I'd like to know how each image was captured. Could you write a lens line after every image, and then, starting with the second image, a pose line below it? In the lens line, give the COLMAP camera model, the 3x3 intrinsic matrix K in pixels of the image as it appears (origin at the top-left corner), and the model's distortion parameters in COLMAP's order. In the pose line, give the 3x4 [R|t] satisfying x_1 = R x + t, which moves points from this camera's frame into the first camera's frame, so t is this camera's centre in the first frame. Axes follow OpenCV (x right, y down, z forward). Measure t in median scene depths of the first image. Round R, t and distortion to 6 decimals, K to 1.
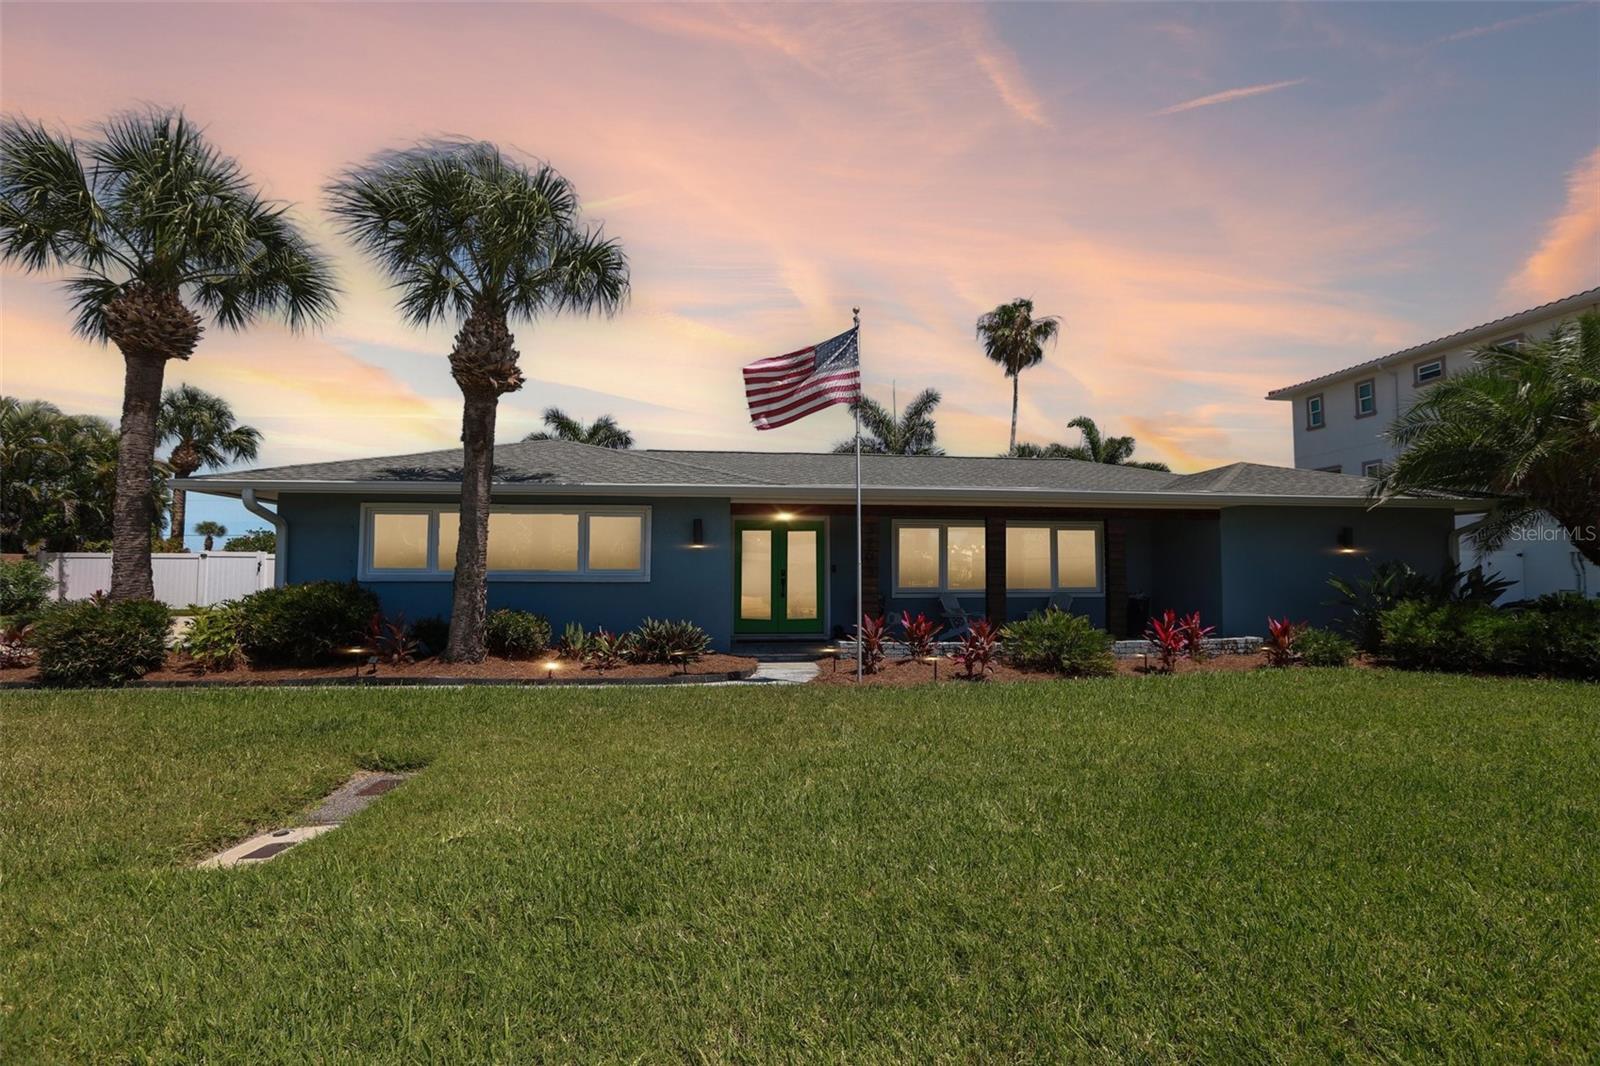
lens RADIAL K [[751.3, 0, 809.4], [0, 751.3, 563.0], [0, 0, 1]] dist [-0.041075, 0.023767]
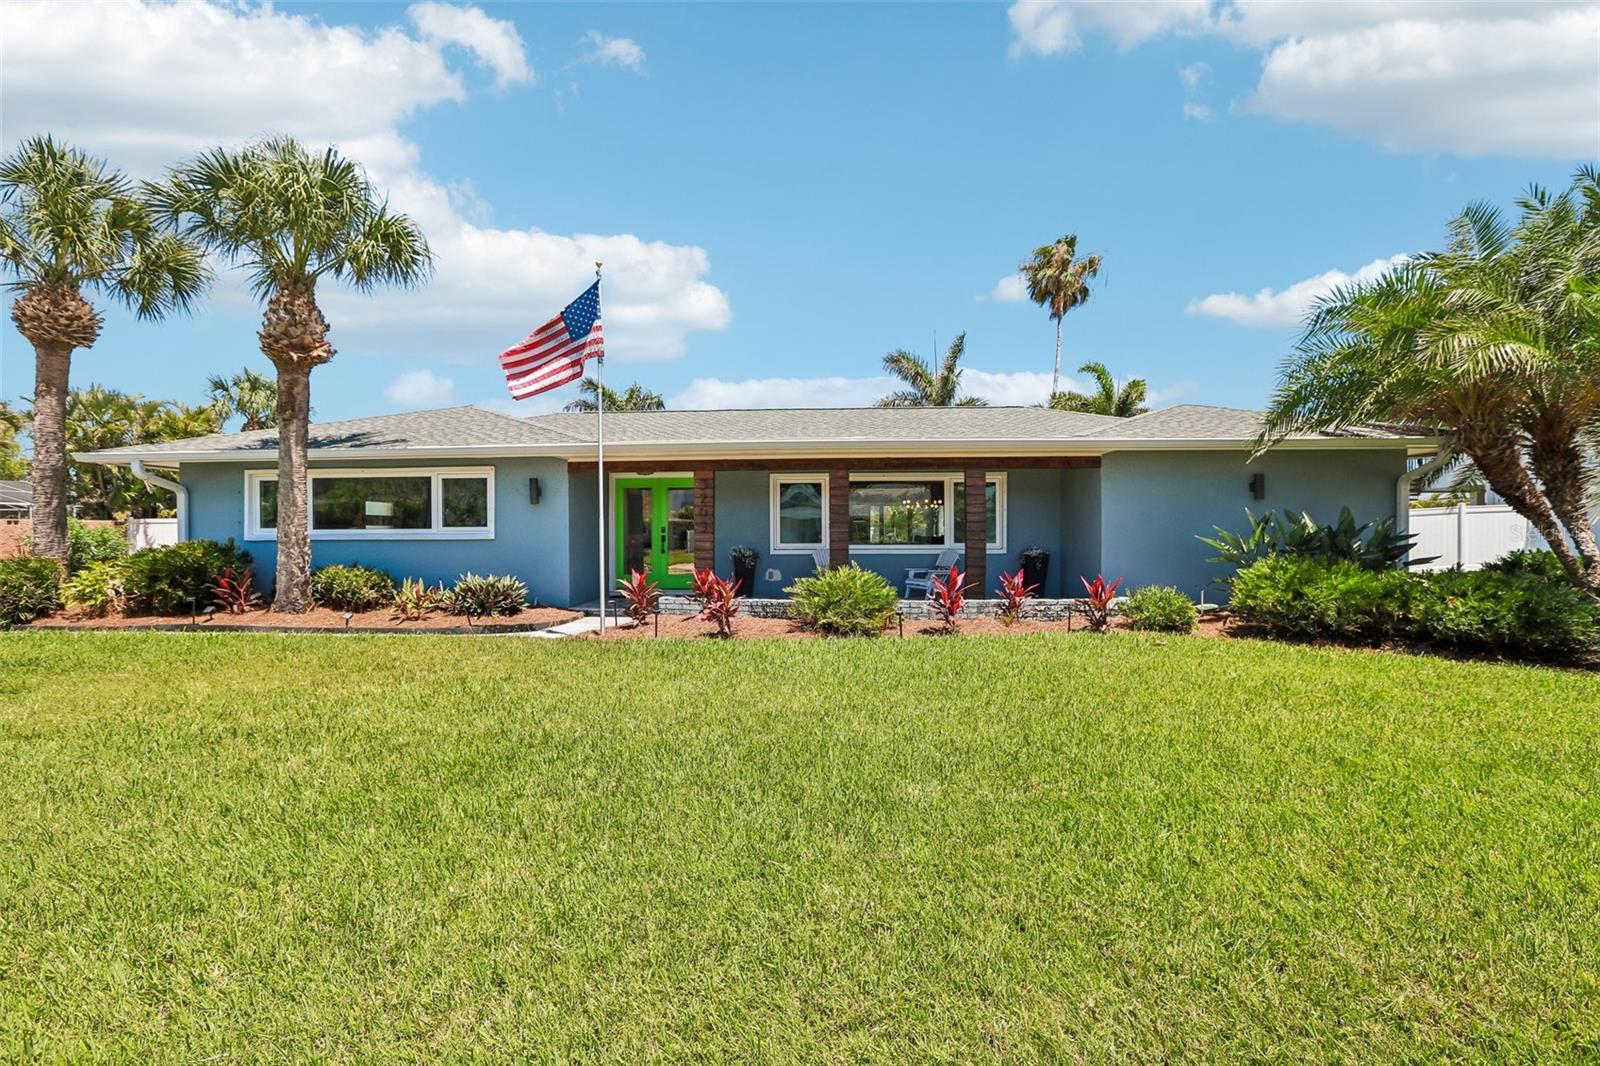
lens RADIAL K [[751.3, 0, 809.4], [0, 751.3, 563.0], [0, 0, 1]] dist [-0.041075, 0.023767]
pose [[0.984089, 0.000471, -0.177674, 0.462667], [0.008910, 0.998608, 0.051993, 0.008234], [0.177451, -0.052749, 0.982715, 0.053494]]
